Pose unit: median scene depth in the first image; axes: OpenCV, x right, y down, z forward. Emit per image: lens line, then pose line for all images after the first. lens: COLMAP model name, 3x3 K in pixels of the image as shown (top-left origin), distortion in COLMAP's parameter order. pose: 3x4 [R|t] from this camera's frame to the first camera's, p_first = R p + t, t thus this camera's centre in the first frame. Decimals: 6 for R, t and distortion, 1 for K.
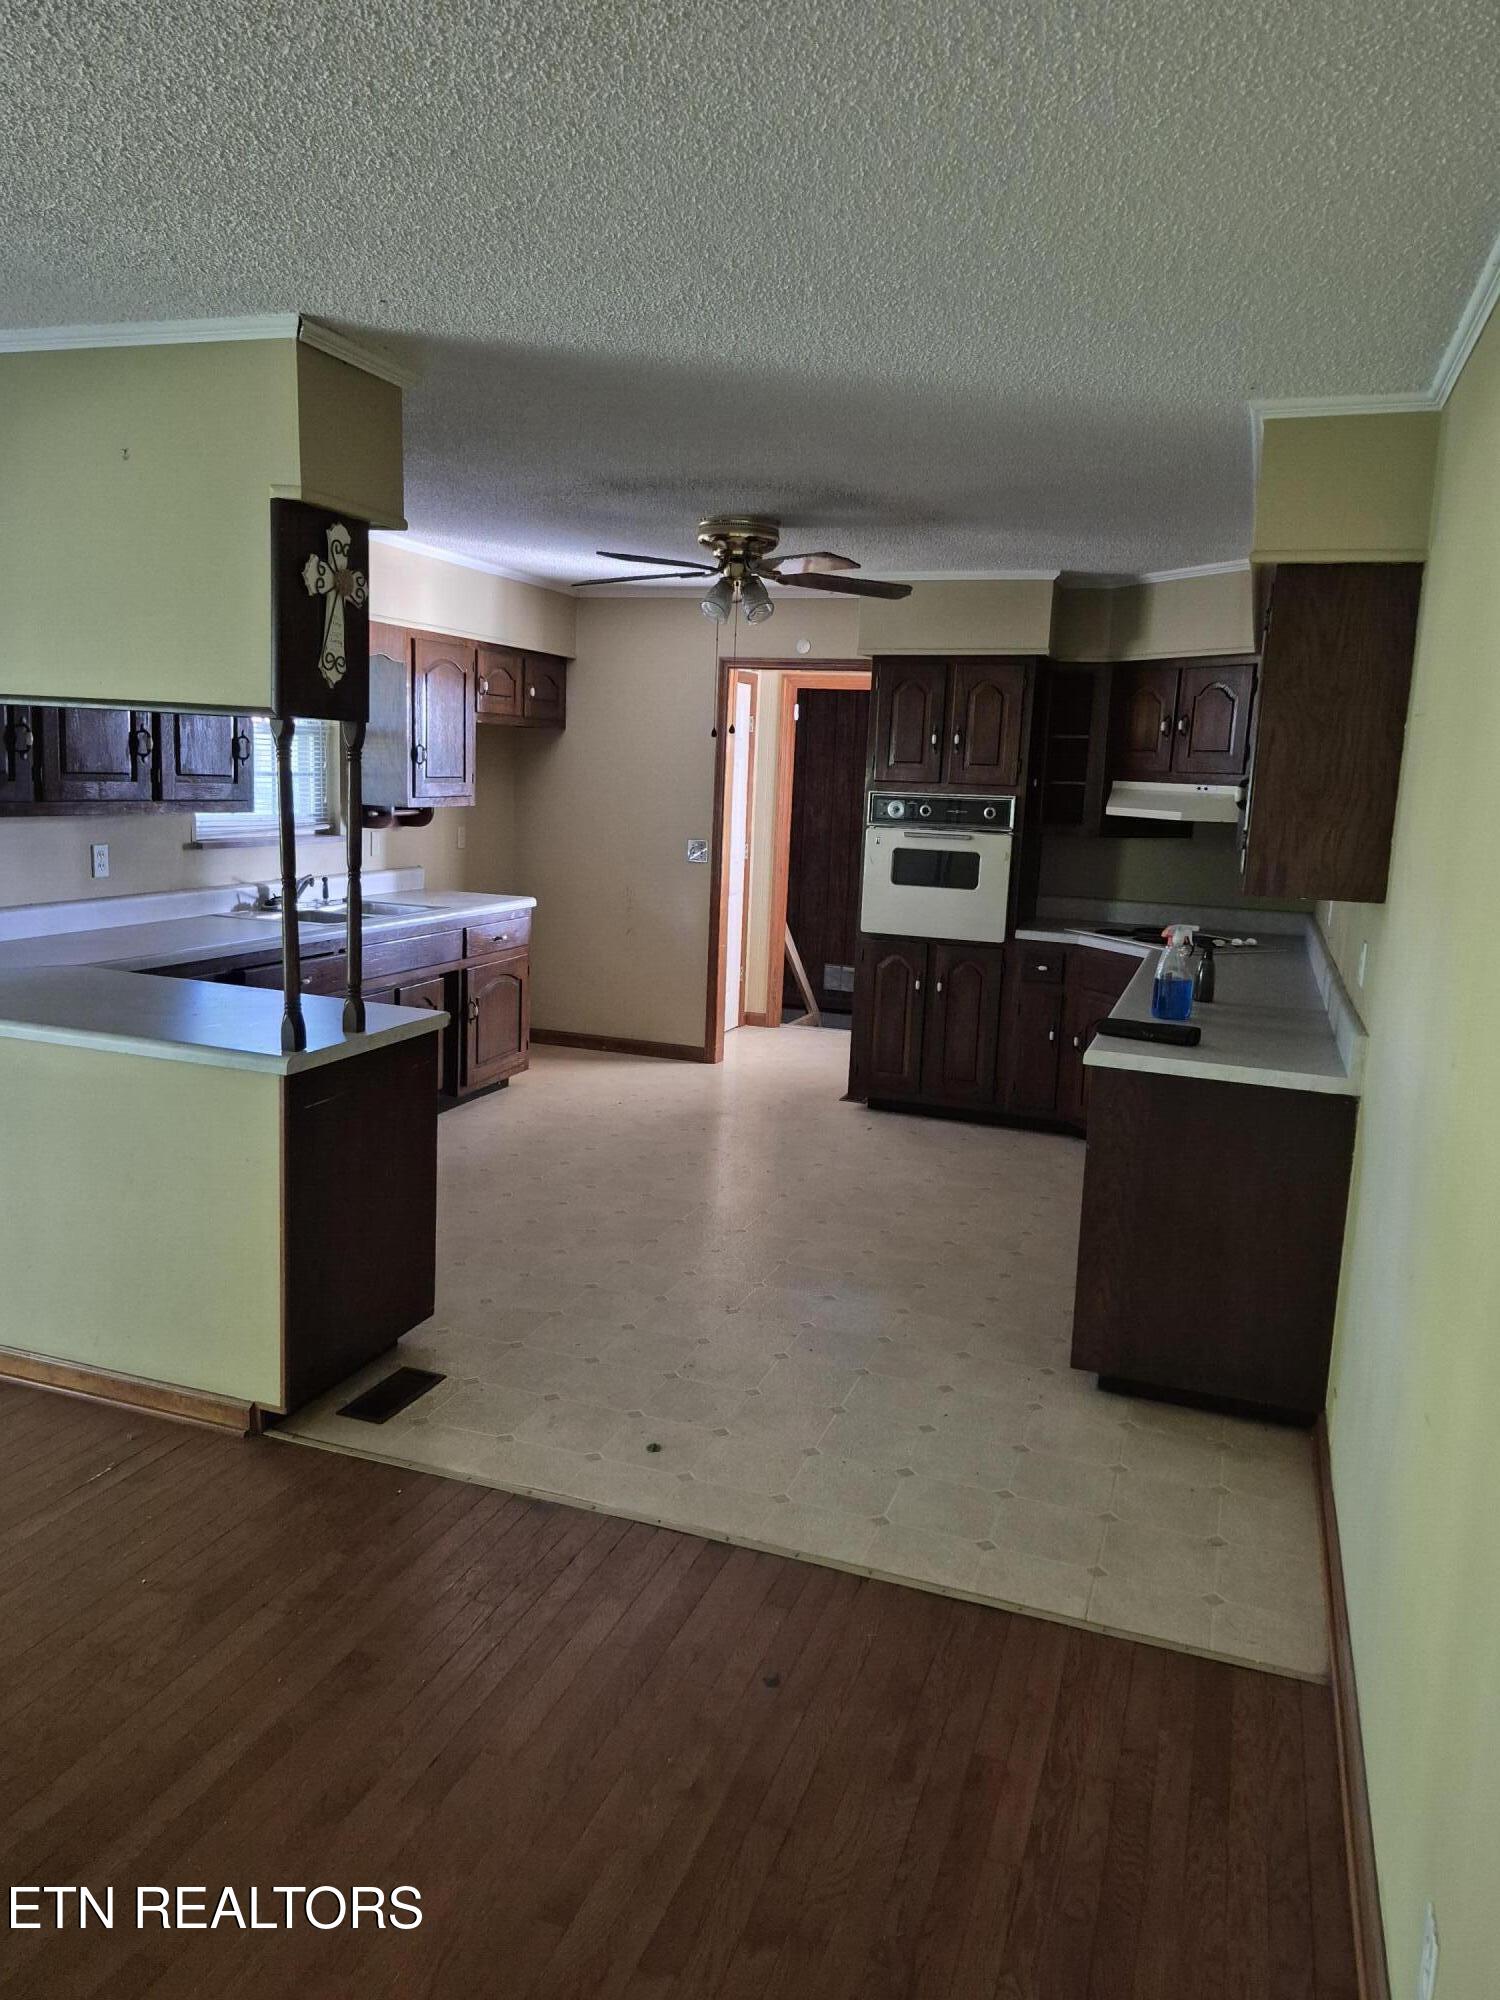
lens RADIAL K [[1347.6, 0, 768.2], [0, 1347.6, 1011.1], [0, 0, 1]] dist [0.056127, -0.081269]
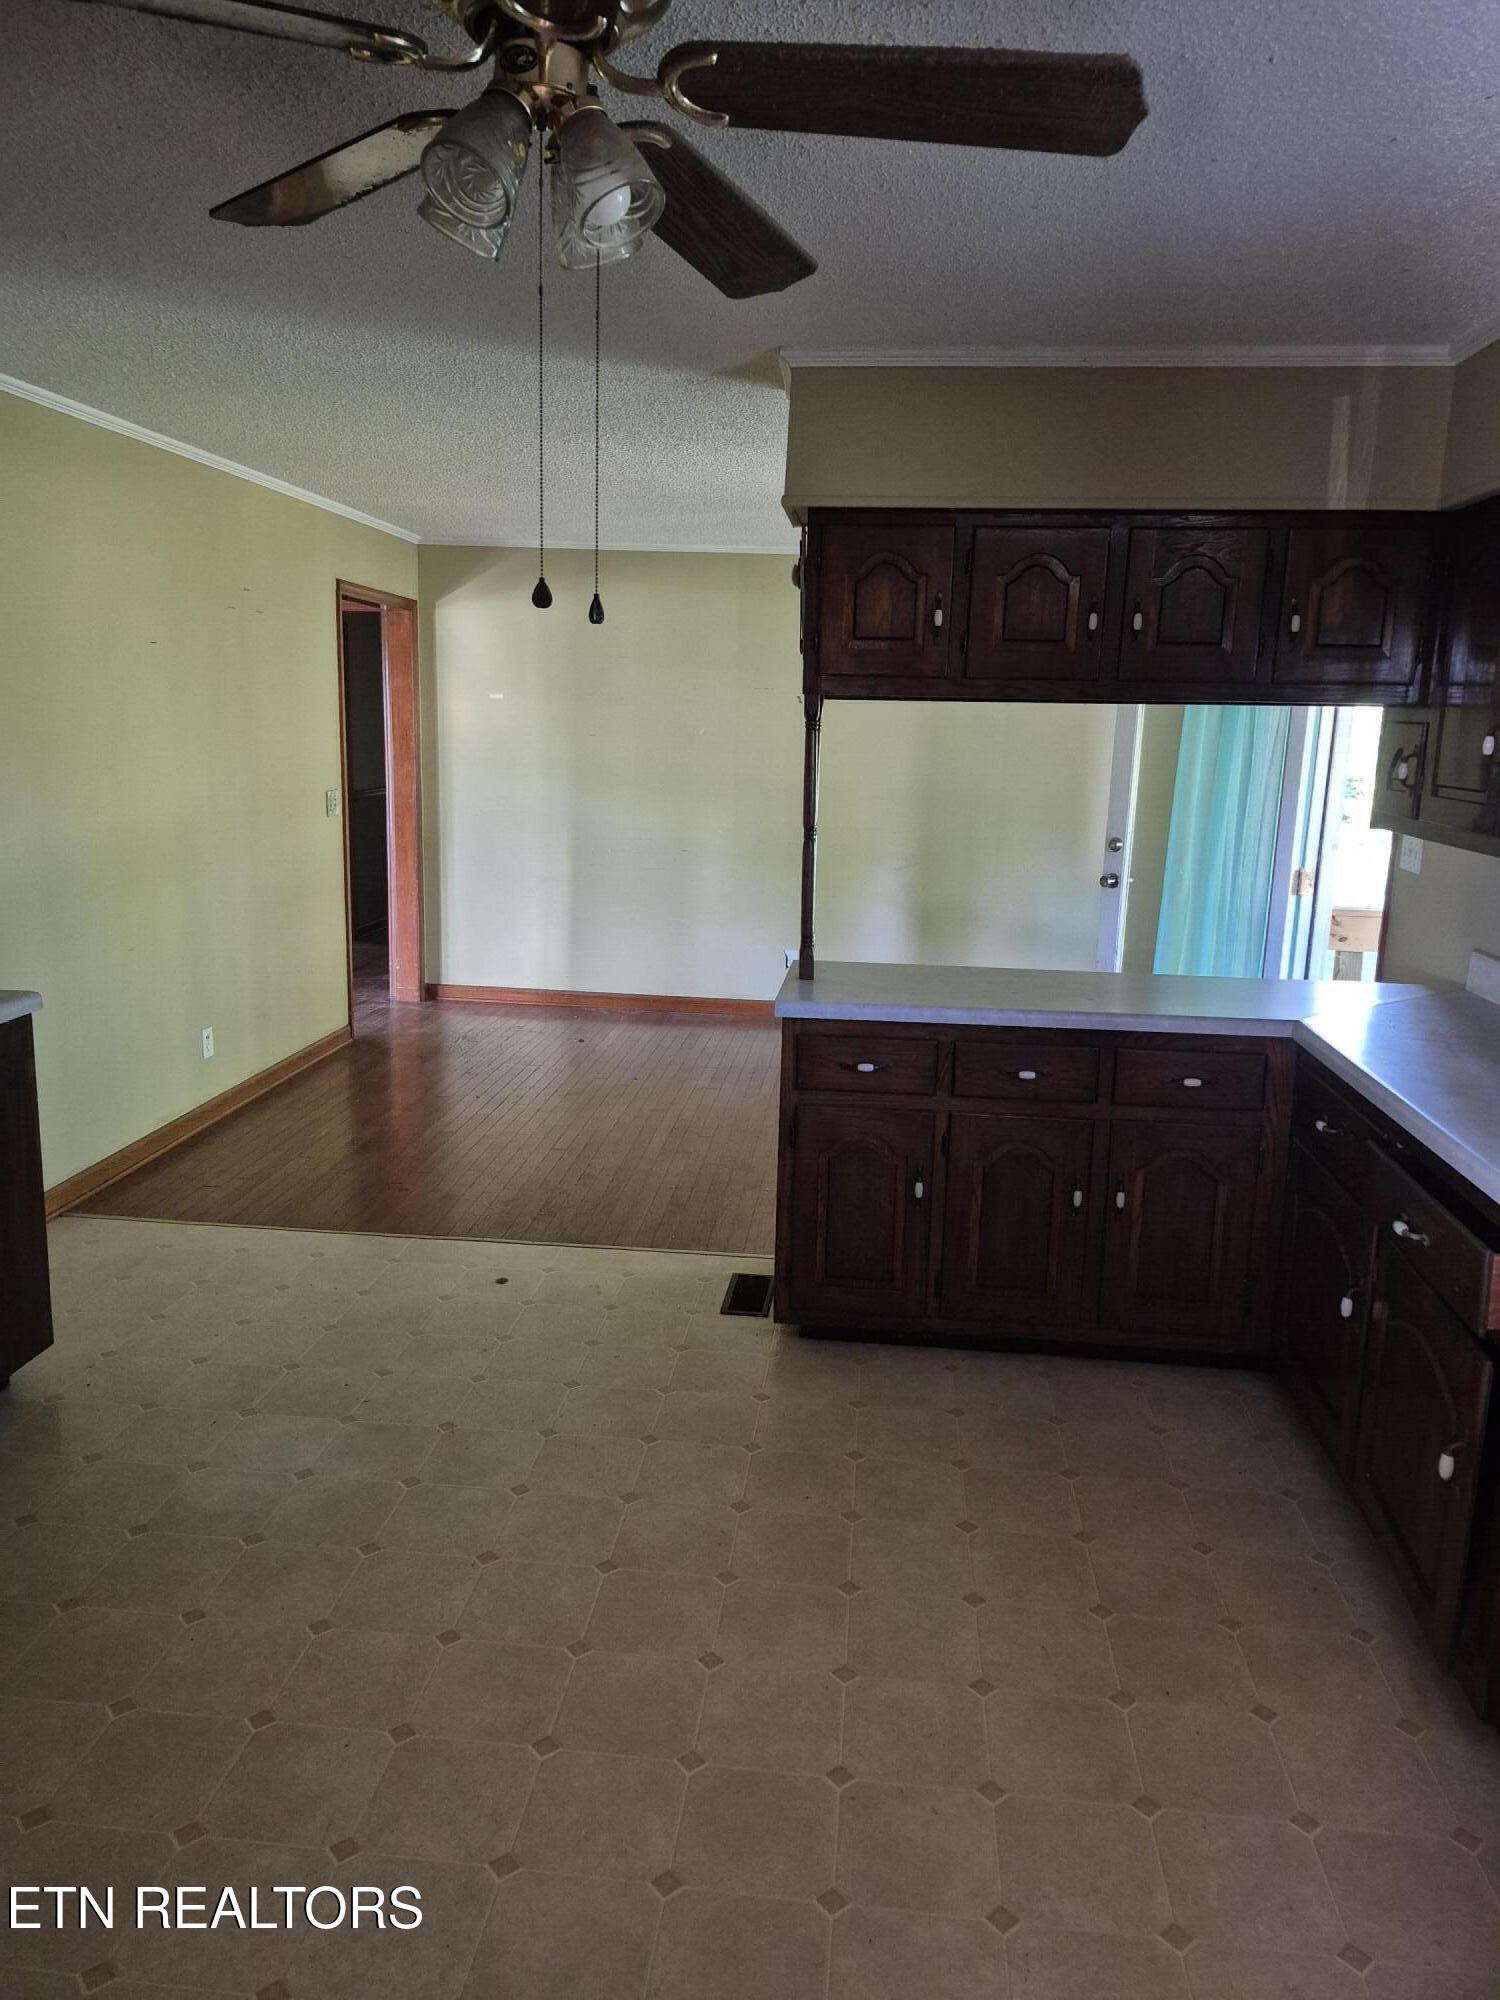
lens RADIAL K [[1347.6, 0, 768.2], [0, 1347.6, 1011.1], [0, 0, 1]] dist [0.056127, -0.081269]
pose [[-0.966814, -0.026085, -0.254148, -0.001051], [-0.120699, 0.923394, 0.364383, -0.303829], [0.225174, 0.382965, -0.895899, 1.695854]]
